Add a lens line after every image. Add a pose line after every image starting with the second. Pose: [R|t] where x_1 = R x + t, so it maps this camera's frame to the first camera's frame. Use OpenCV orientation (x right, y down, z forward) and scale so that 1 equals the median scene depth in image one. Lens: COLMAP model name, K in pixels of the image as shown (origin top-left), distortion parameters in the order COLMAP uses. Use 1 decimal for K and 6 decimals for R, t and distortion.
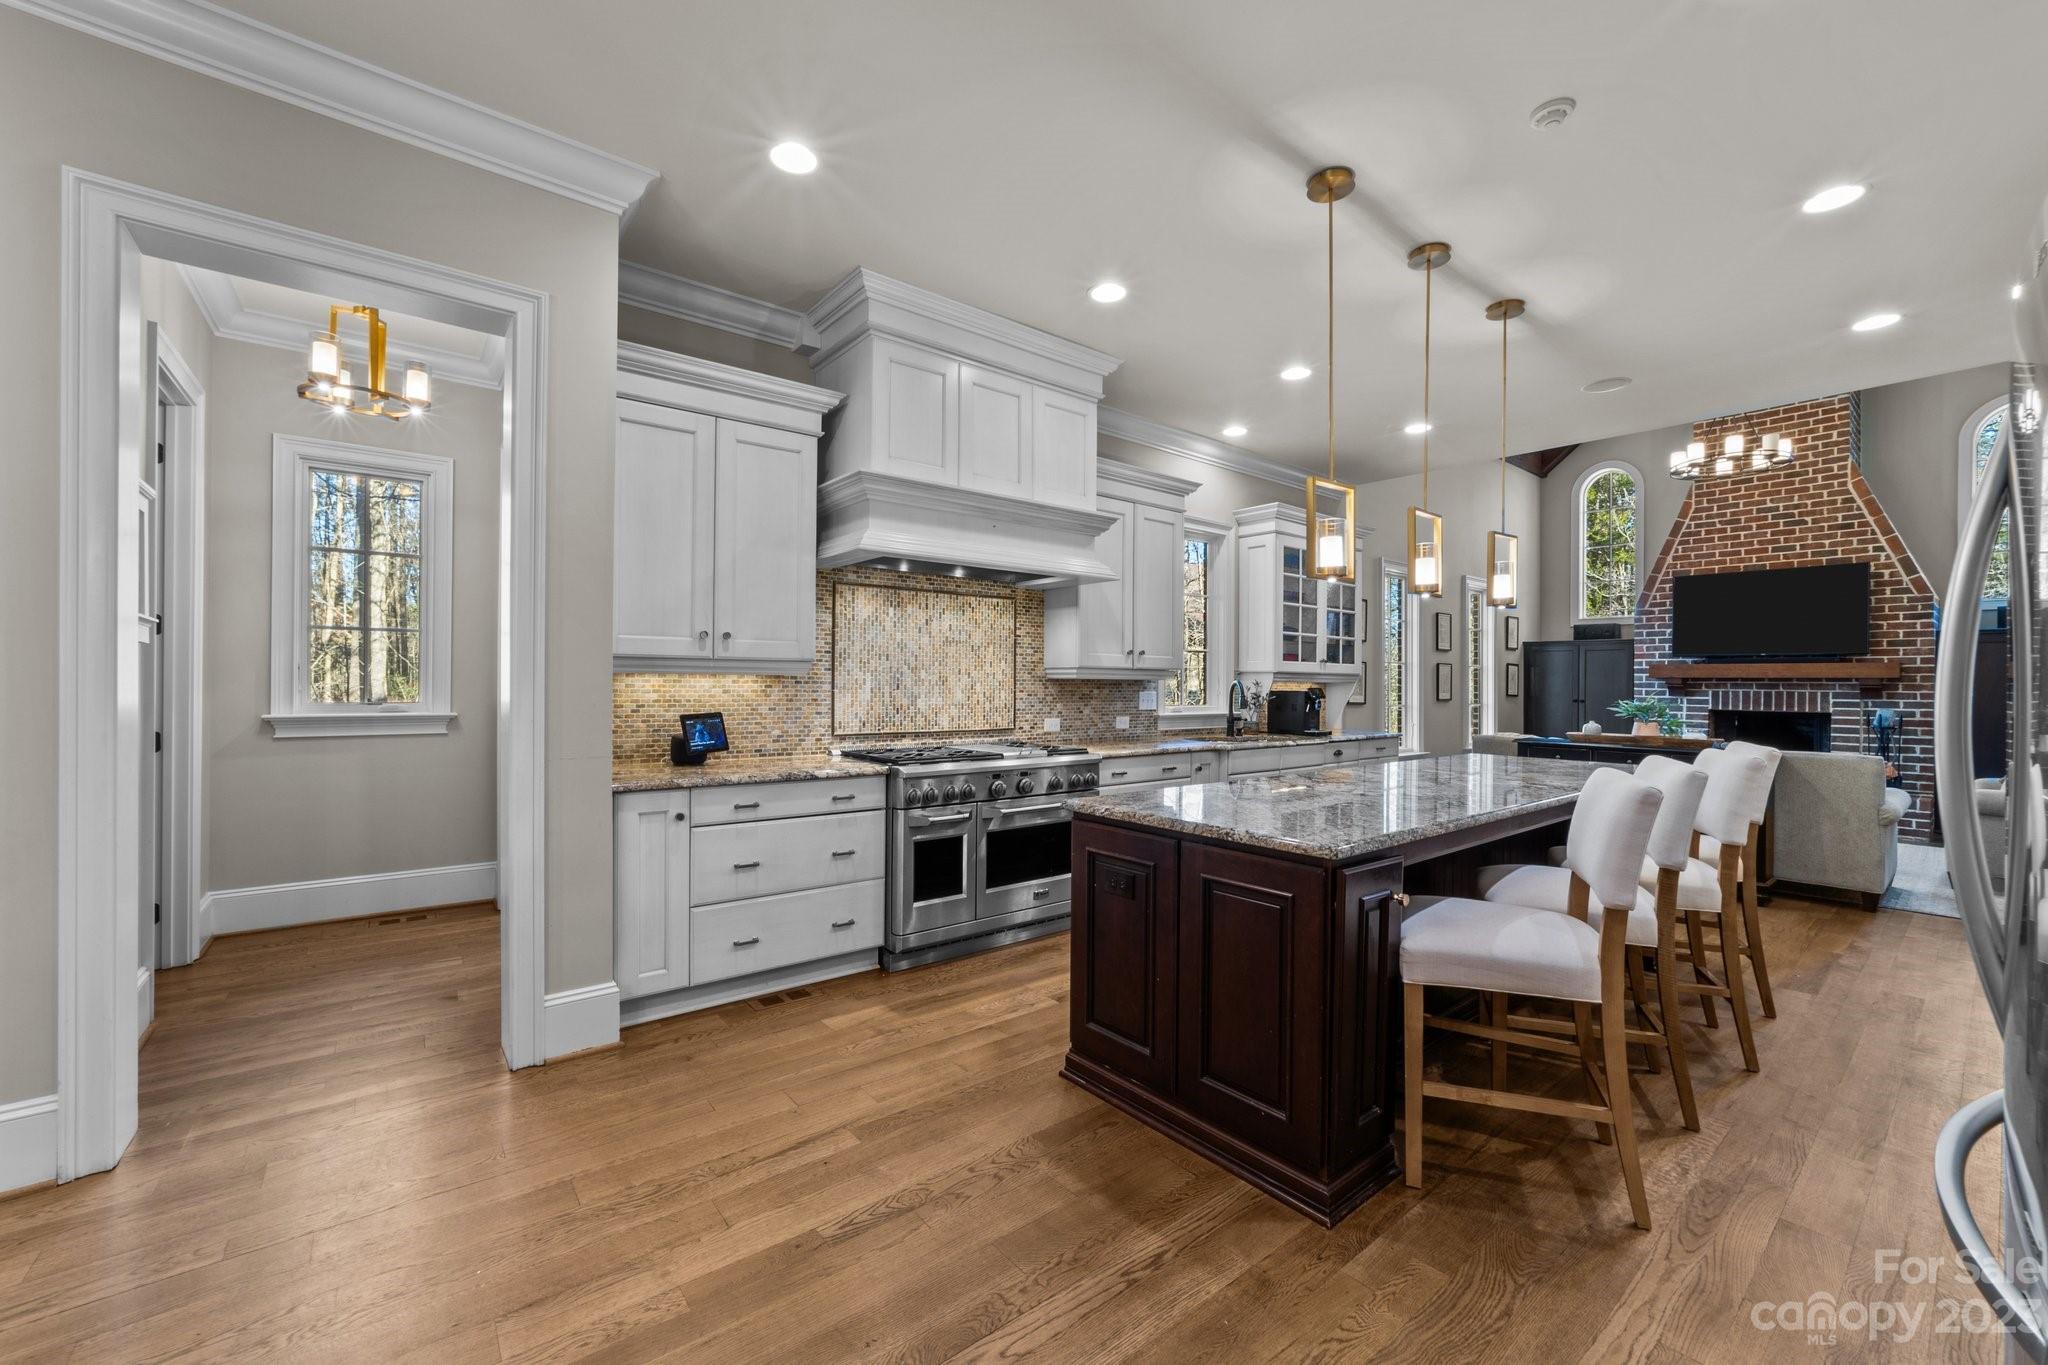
lens RADIAL K [[800.0, 0, 1016.9], [0, 800.0, 678.4], [0, 0, 1]] dist [-0.022009, 0.003476]
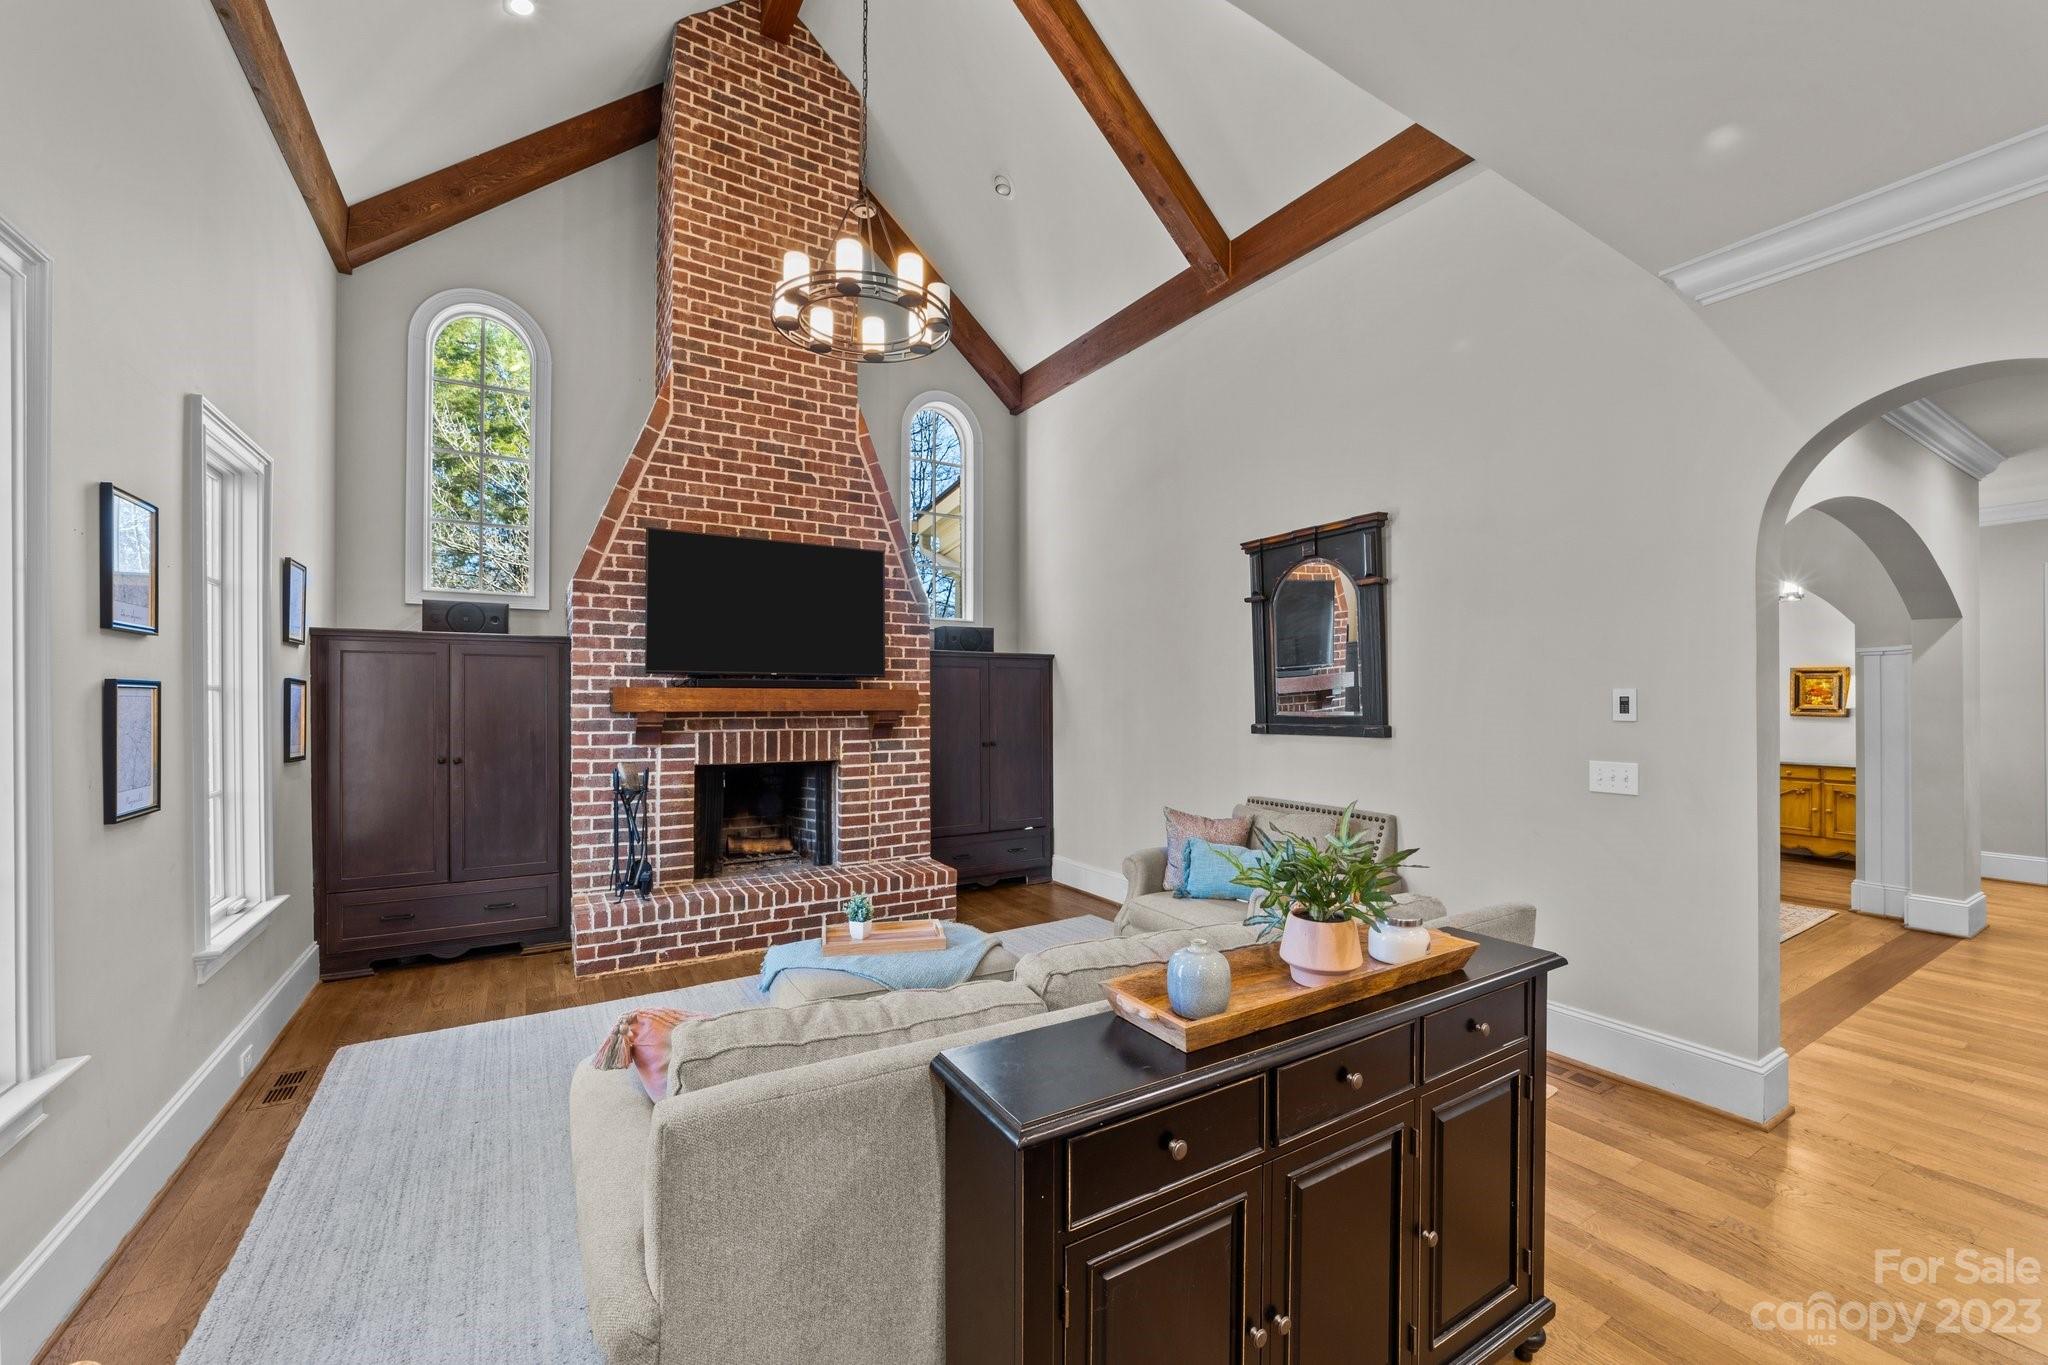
lens RADIAL K [[800.0, 0, 1031.6], [0, 800.0, 698.3], [0, 0, 1]] dist [-0.022009, 0.003476]
pose [[0.124598, -0.009975, 0.992157, 0.357027], [-0.005489, 0.999927, 0.010742, -0.019852], [-0.992192, -0.006784, 0.124535, 0.751299]]
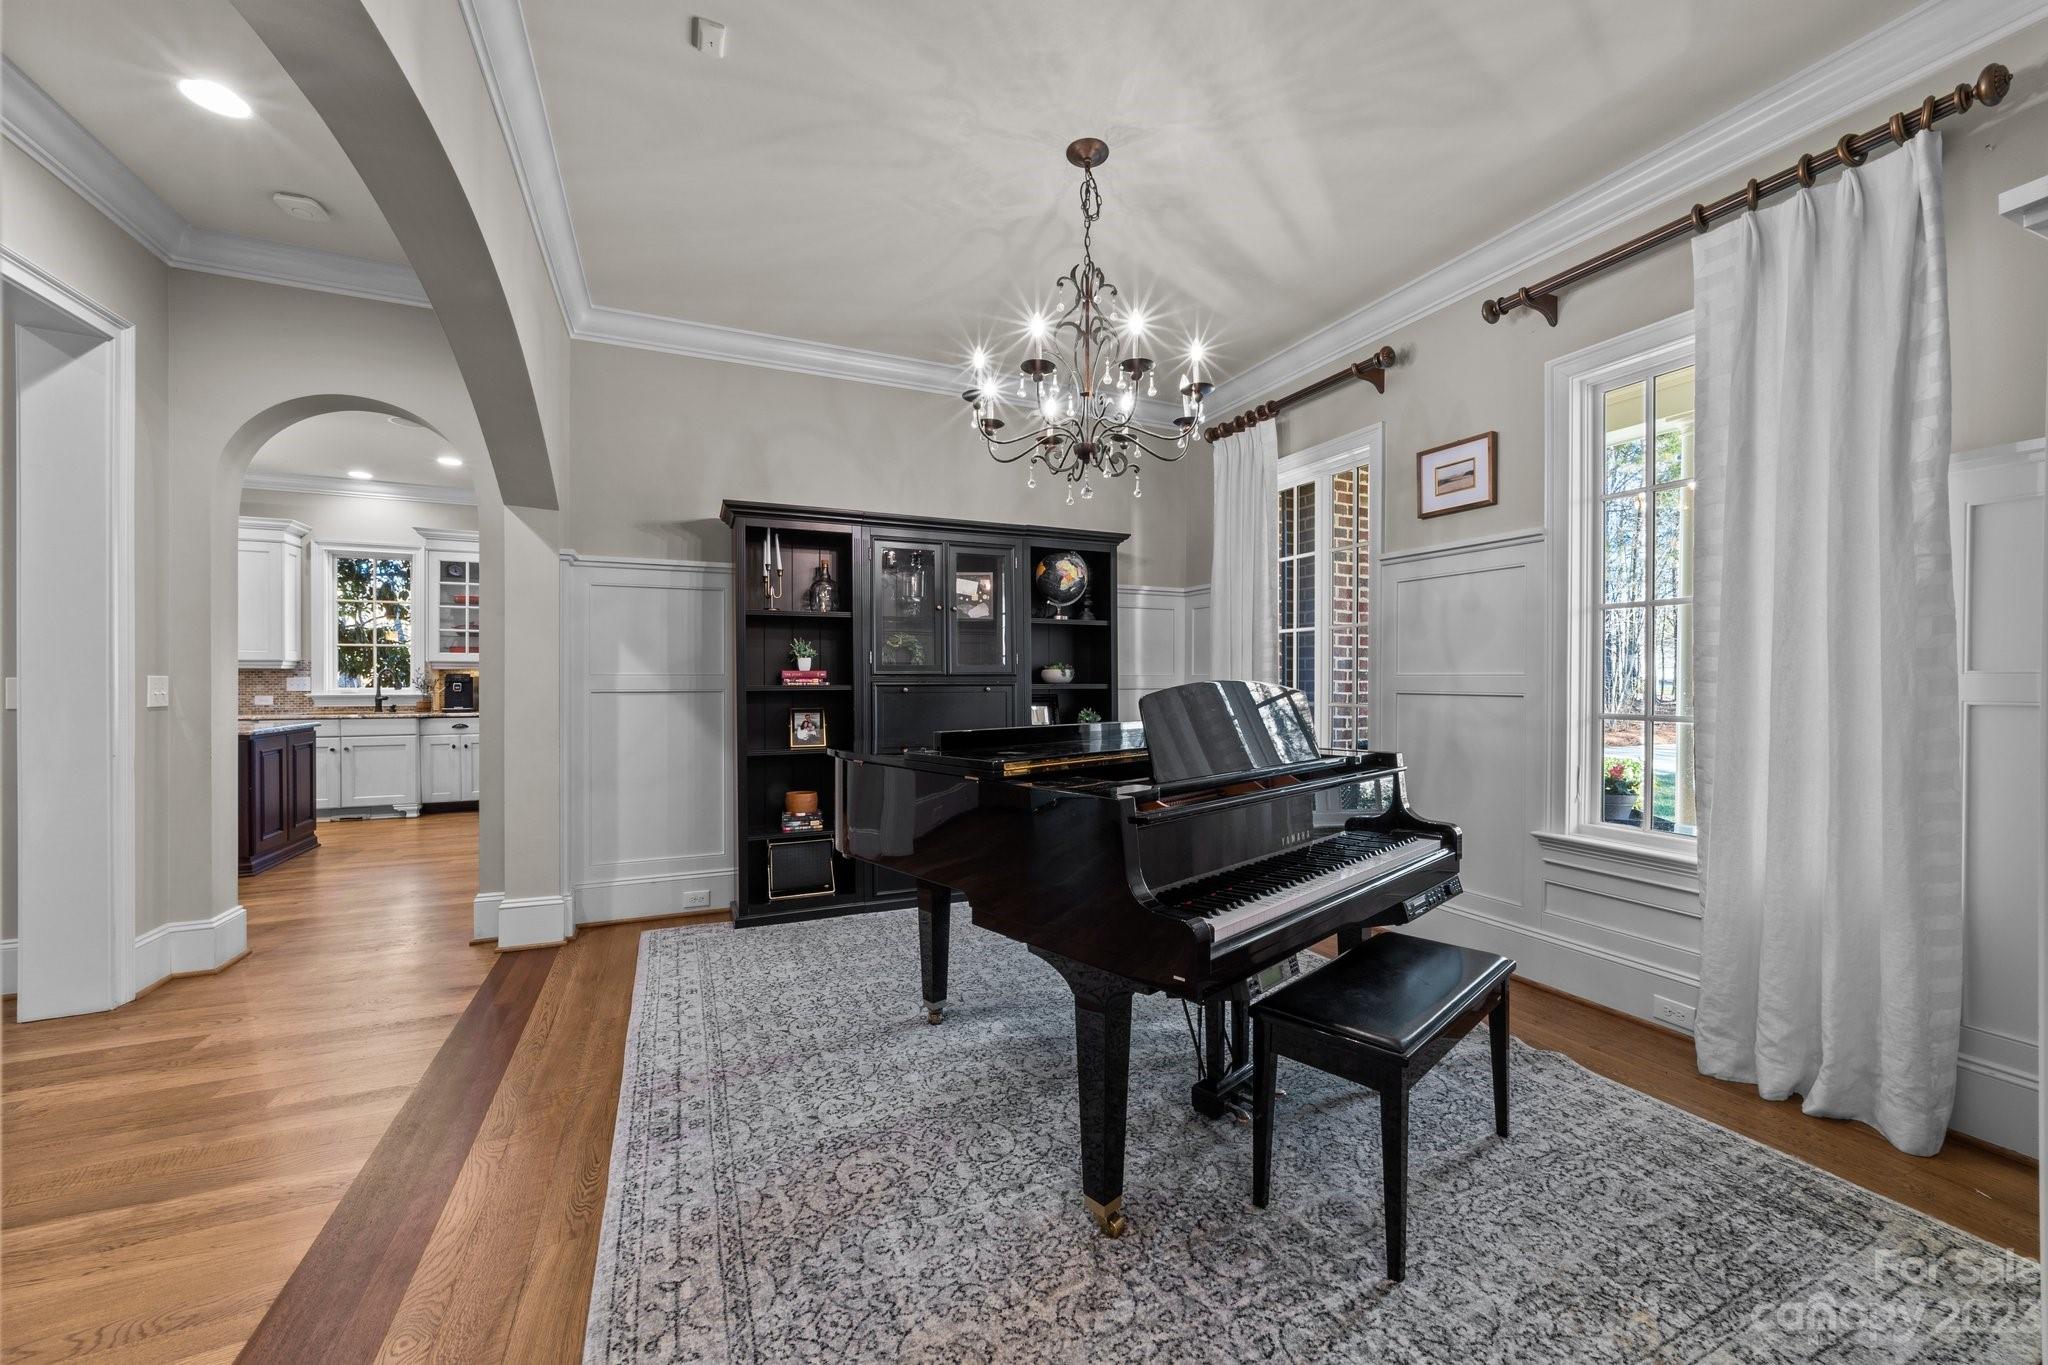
lens RADIAL K [[800.0, 0, 1033.3], [0, 800.0, 673.8], [0, 0, 1]] dist [-0.022009, 0.003476]
pose [[0.967628, -0.006960, -0.252284, 1.261992], [0.007312, 0.999973, 0.000457, 0.013929], [0.252274, -0.002287, 0.967653, 0.033197]]
